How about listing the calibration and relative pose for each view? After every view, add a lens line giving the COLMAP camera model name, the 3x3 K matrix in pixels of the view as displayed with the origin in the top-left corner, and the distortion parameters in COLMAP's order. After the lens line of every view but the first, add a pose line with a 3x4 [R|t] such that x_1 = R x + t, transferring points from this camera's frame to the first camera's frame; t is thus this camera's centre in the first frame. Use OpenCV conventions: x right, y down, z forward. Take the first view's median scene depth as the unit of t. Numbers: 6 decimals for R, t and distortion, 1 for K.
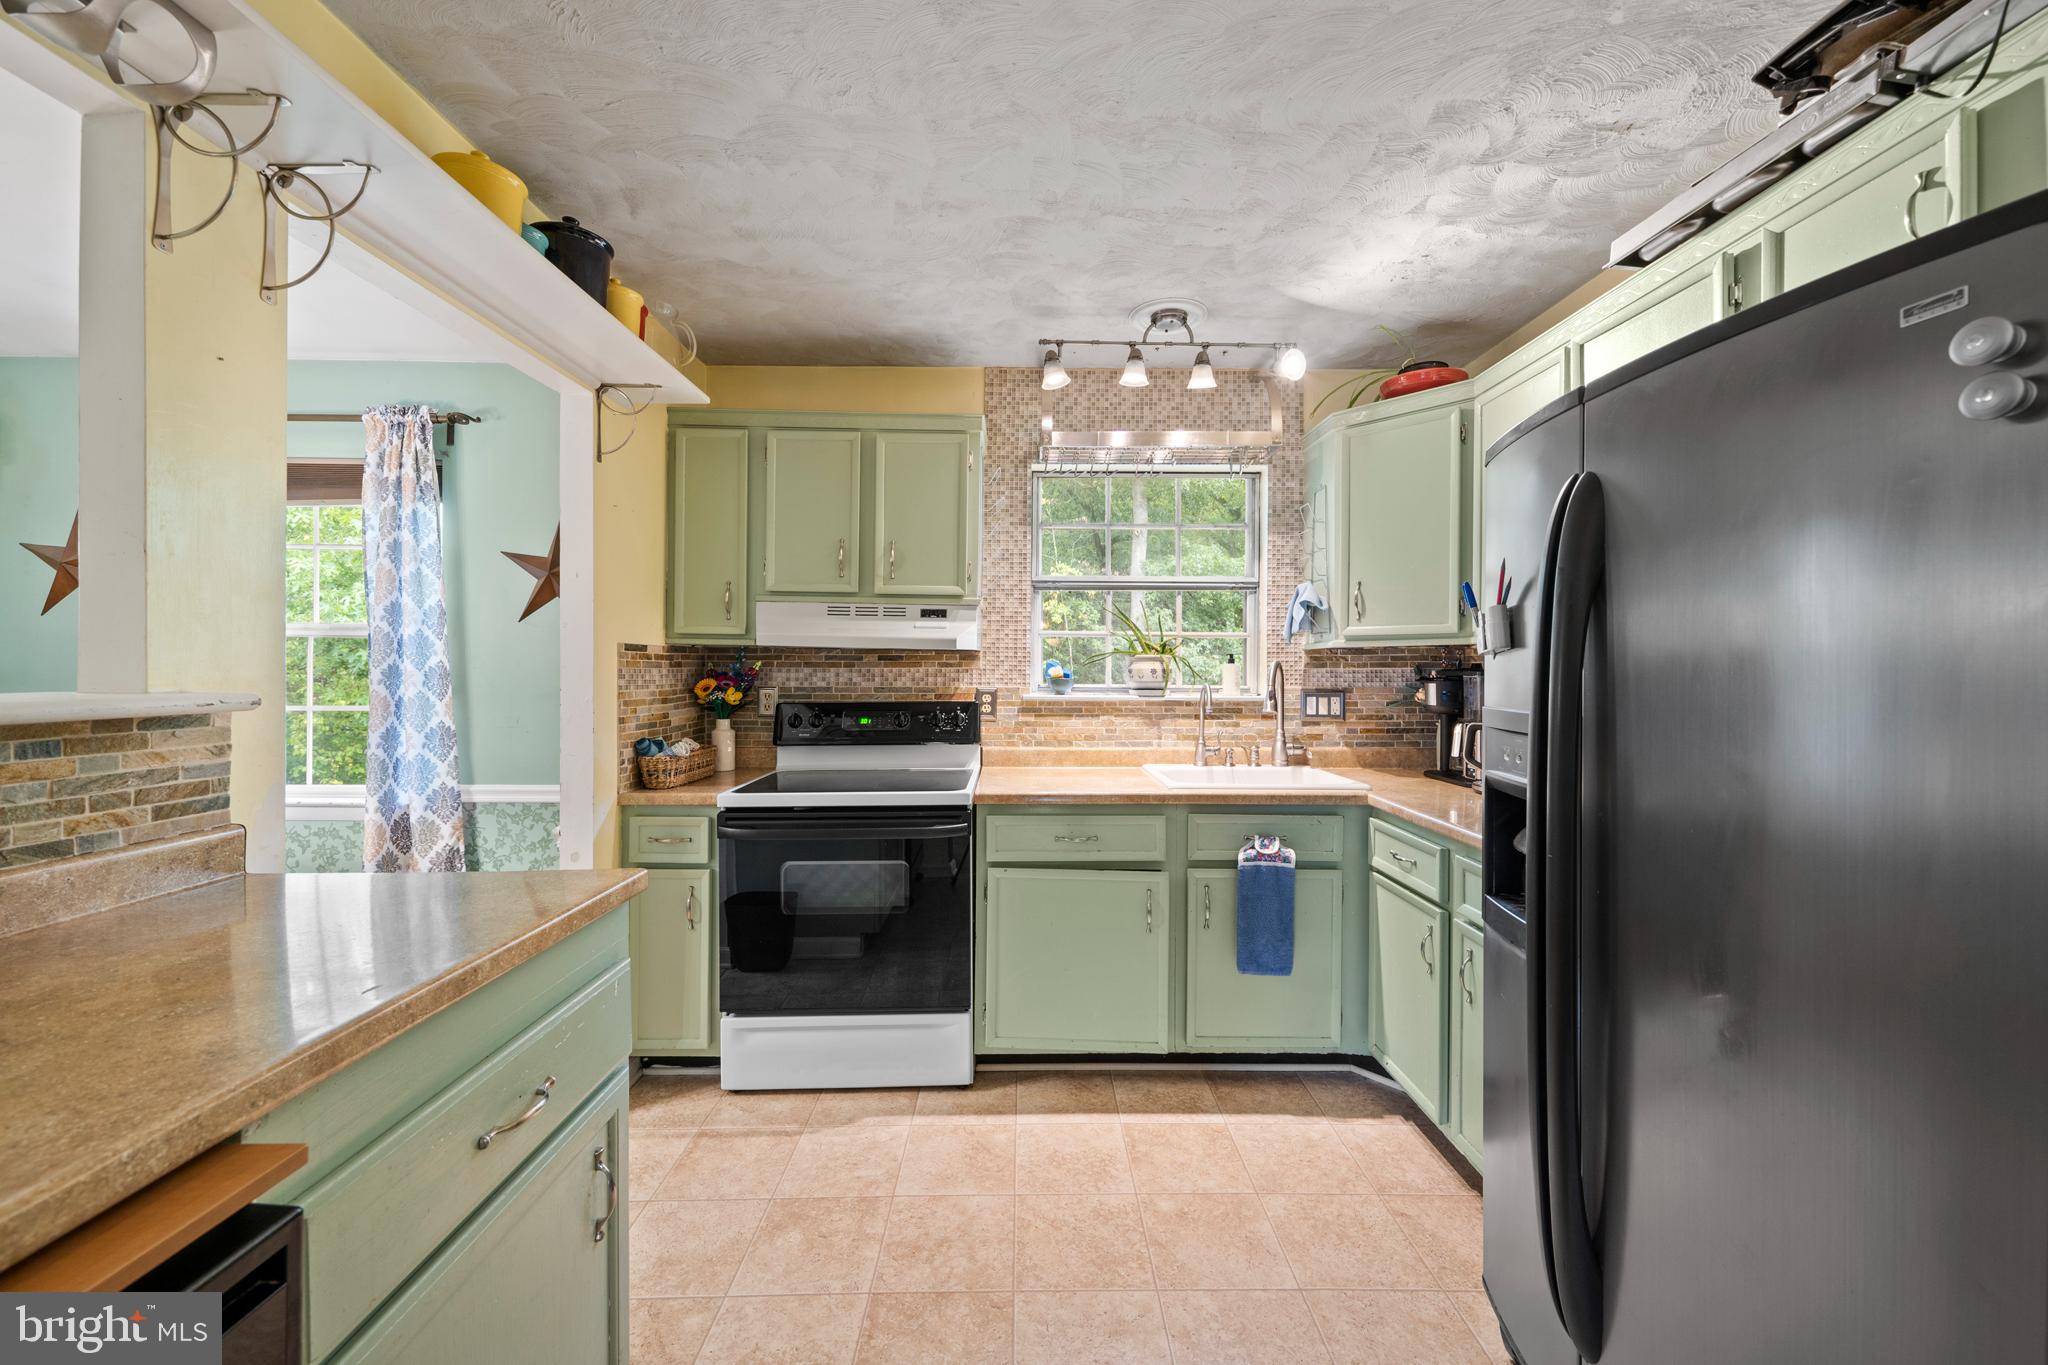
lens RADIAL K [[796.7, 0, 1032.1], [0, 796.7, 668.5], [0, 0, 1]] dist [0.006856, -0.001564]
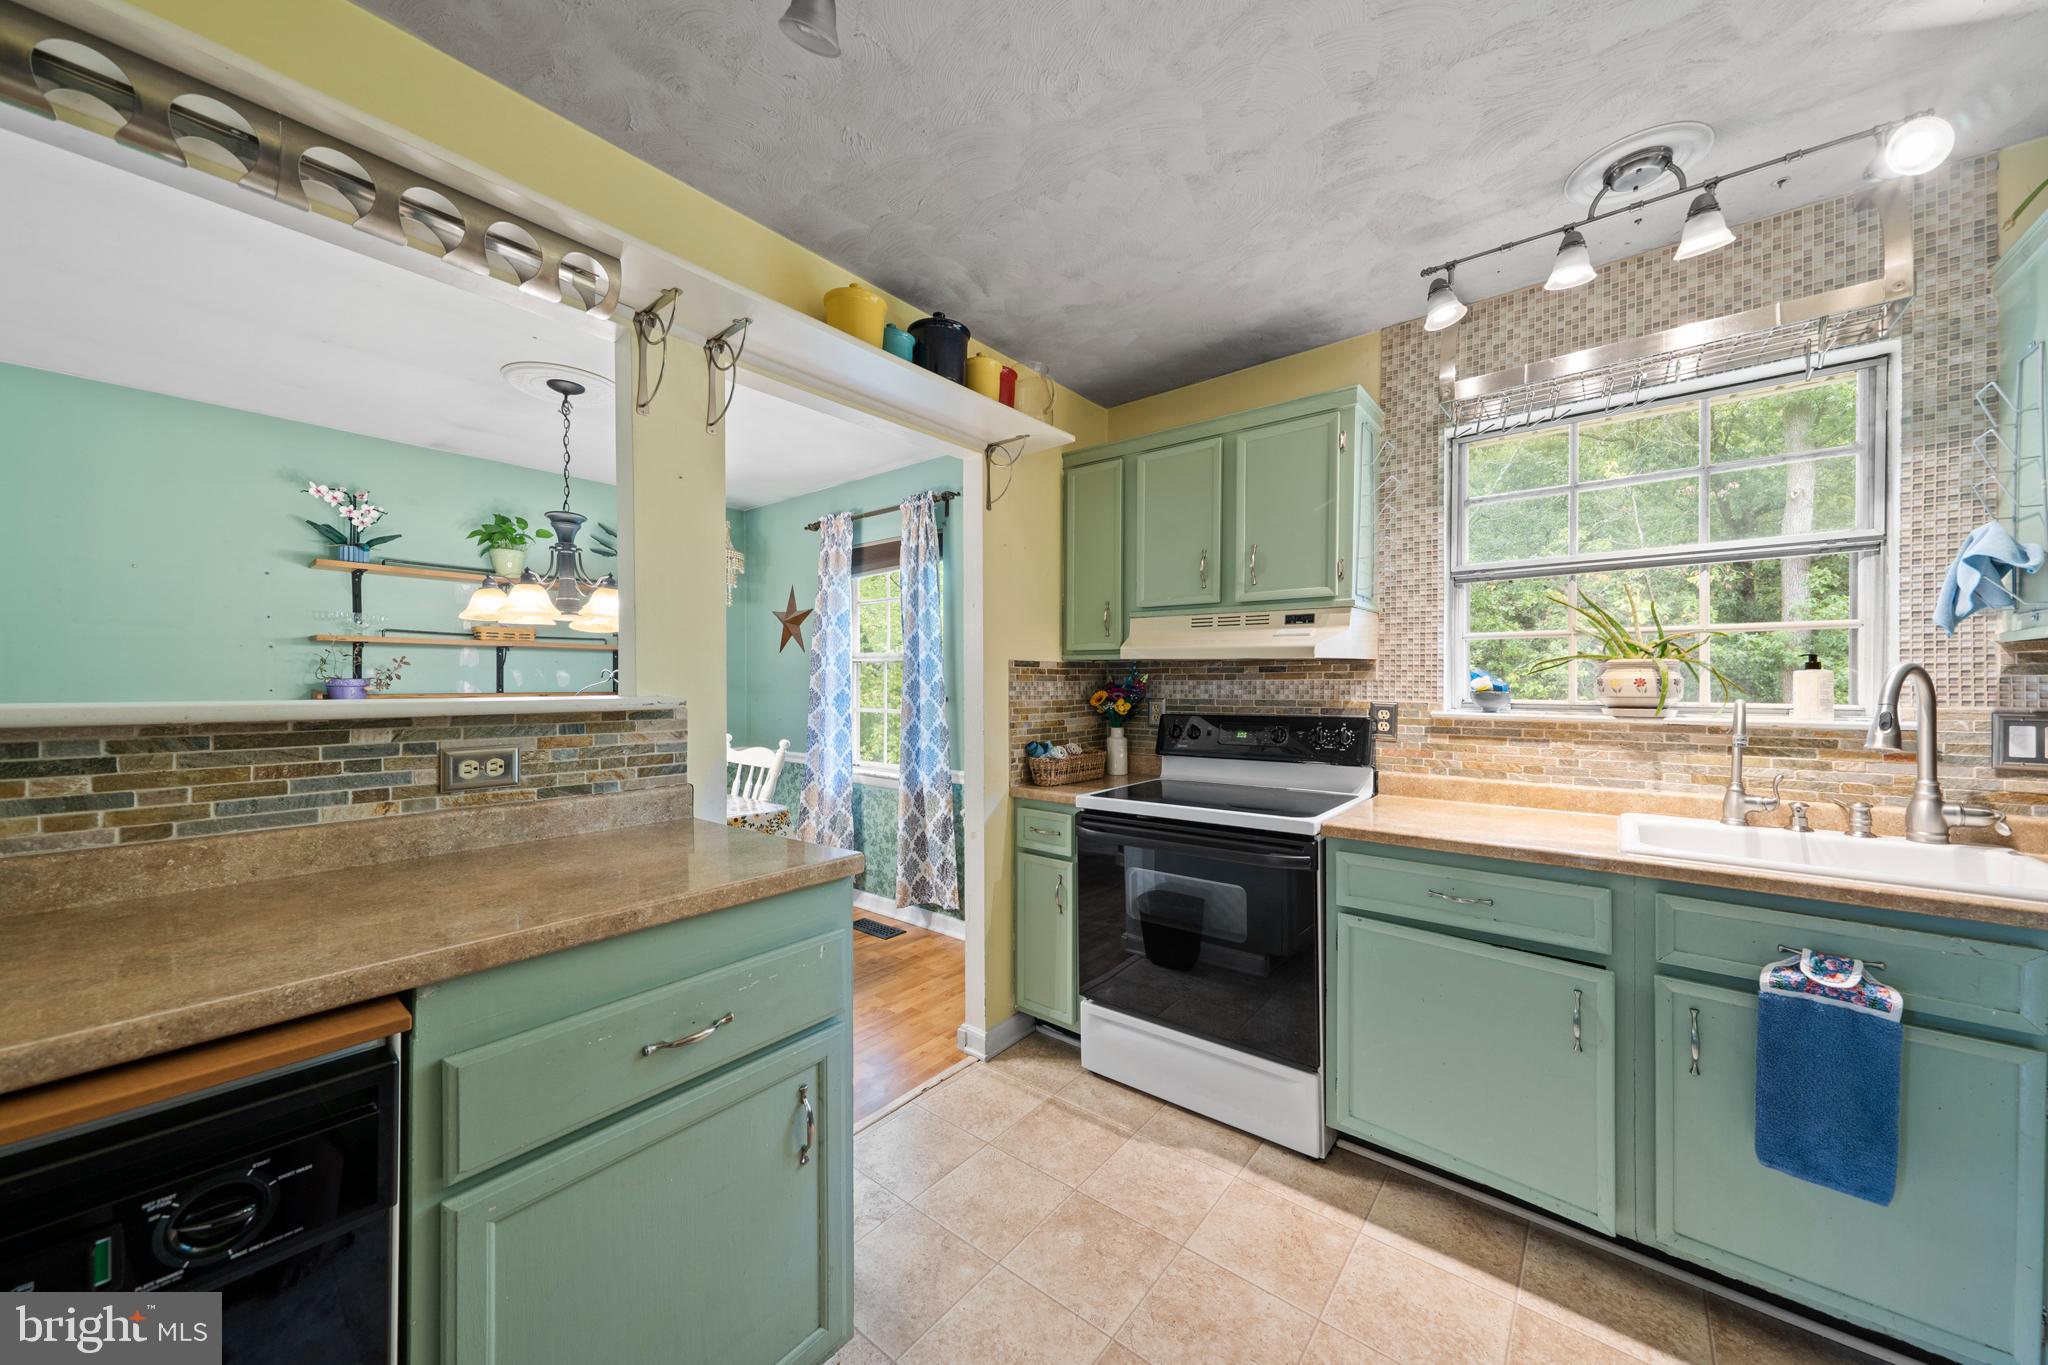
lens RADIAL K [[724.2, 0, 1014.6], [0, 724.2, 684.8], [0, 0, 1]] dist [0.011869, -0.001818]
pose [[0.760385, -0.003598, -0.649462, 0.172646], [0.003928, 0.999992, -0.000942, 0.005106], [0.649461, -0.001835, 0.760393, 0.170637]]
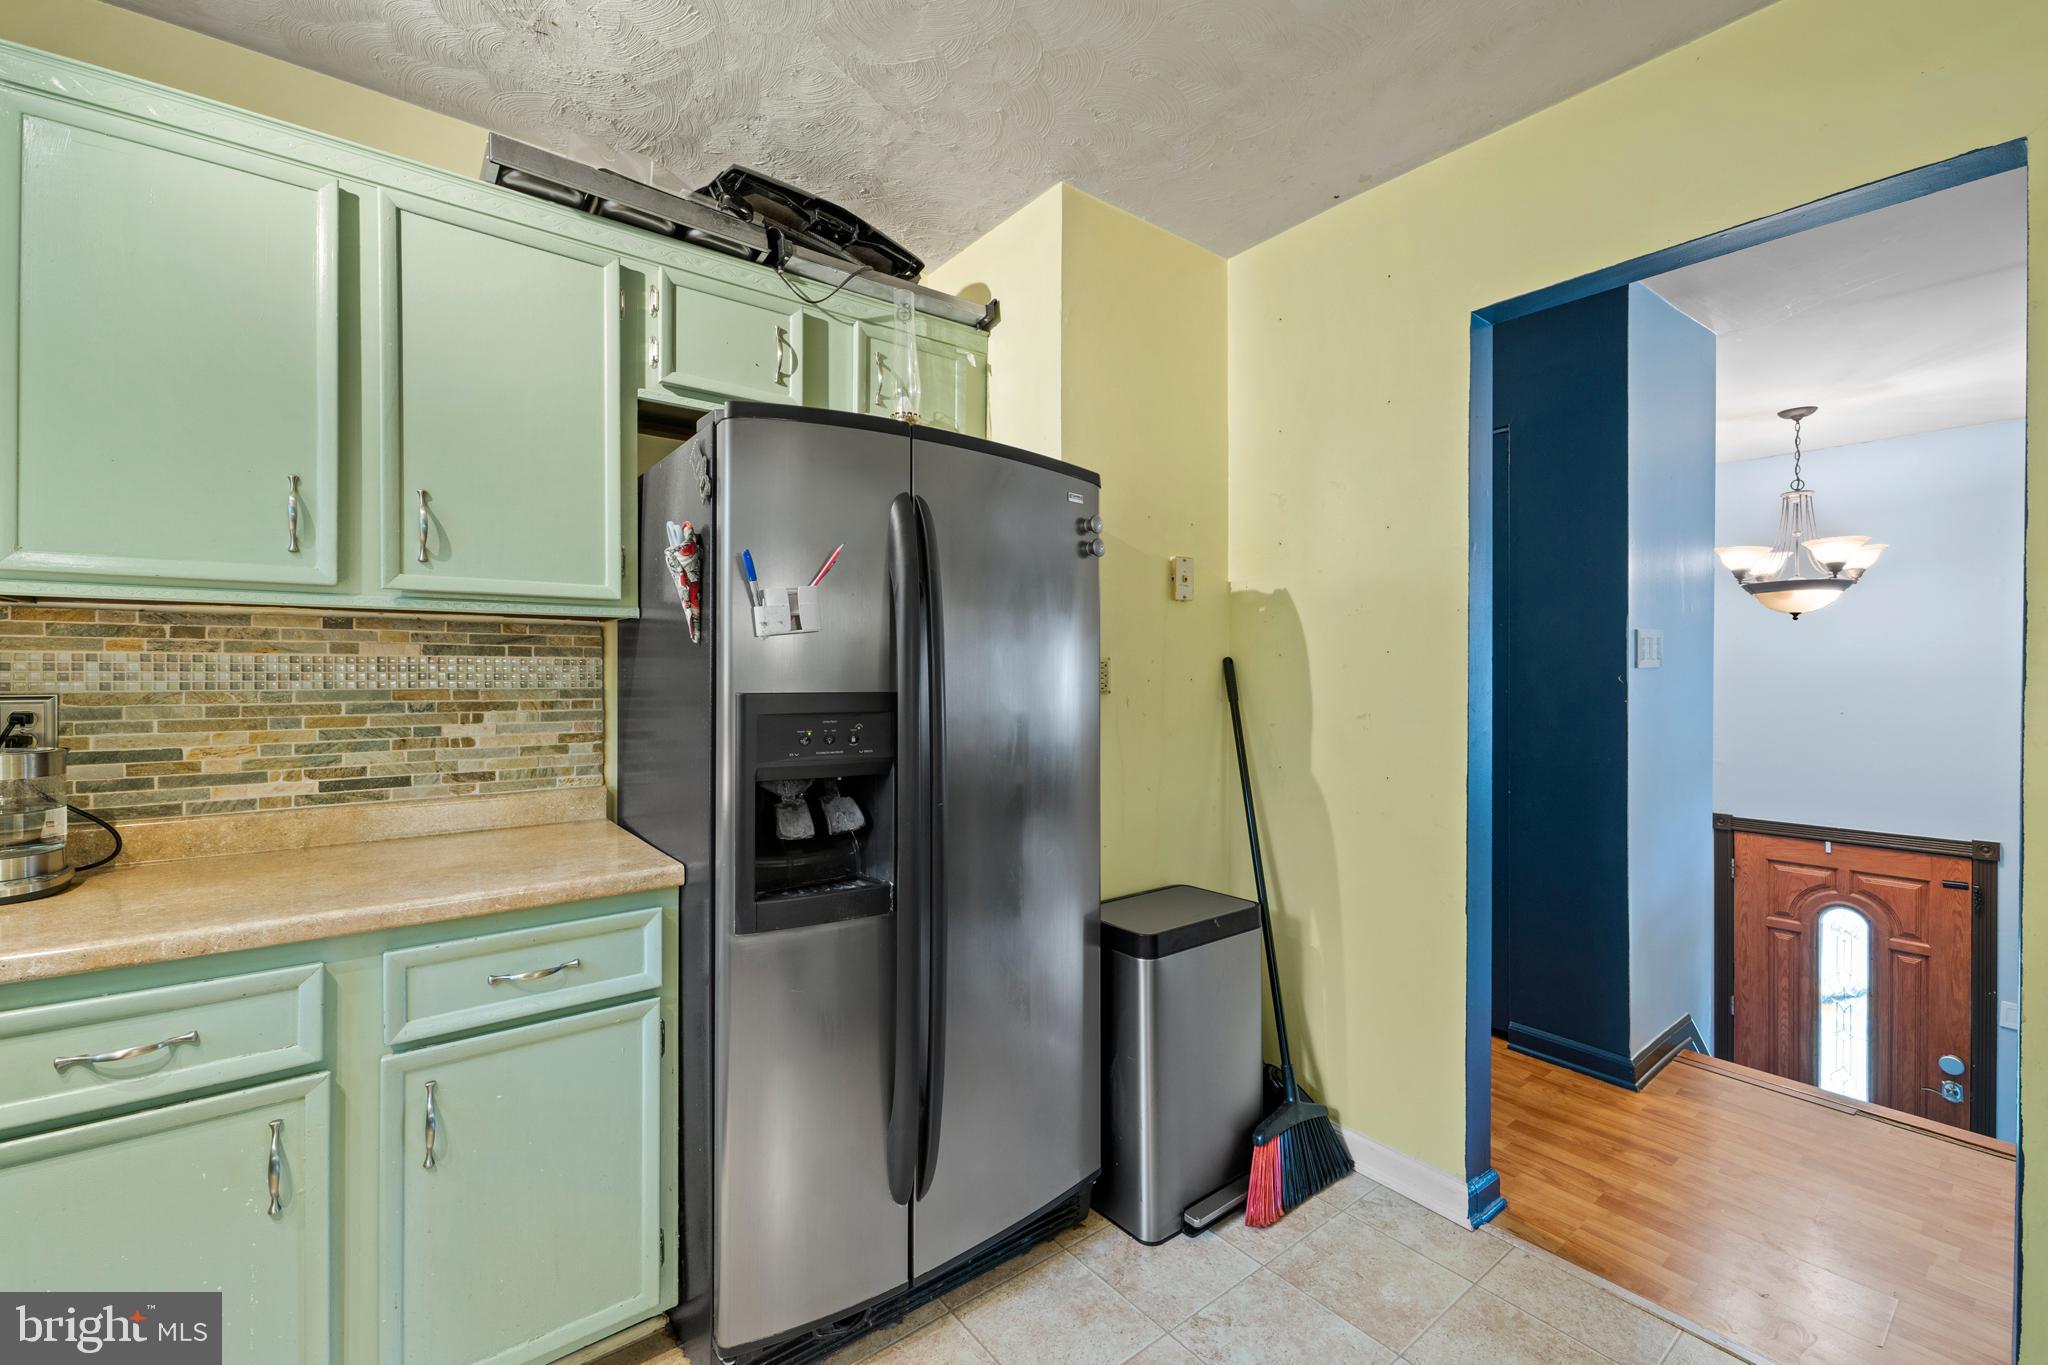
lens RADIAL K [[847.3, 0, 1027.1], [0, 847.3, 664.3], [0, 0, 1]] dist [0.003005, -0.000026]
pose [[-0.603275, -0.000212, 0.797533, -0.214581], [-0.004573, 0.999984, -0.003193, 0.010821], [-0.797520, -0.005573, -0.603266, 0.751308]]
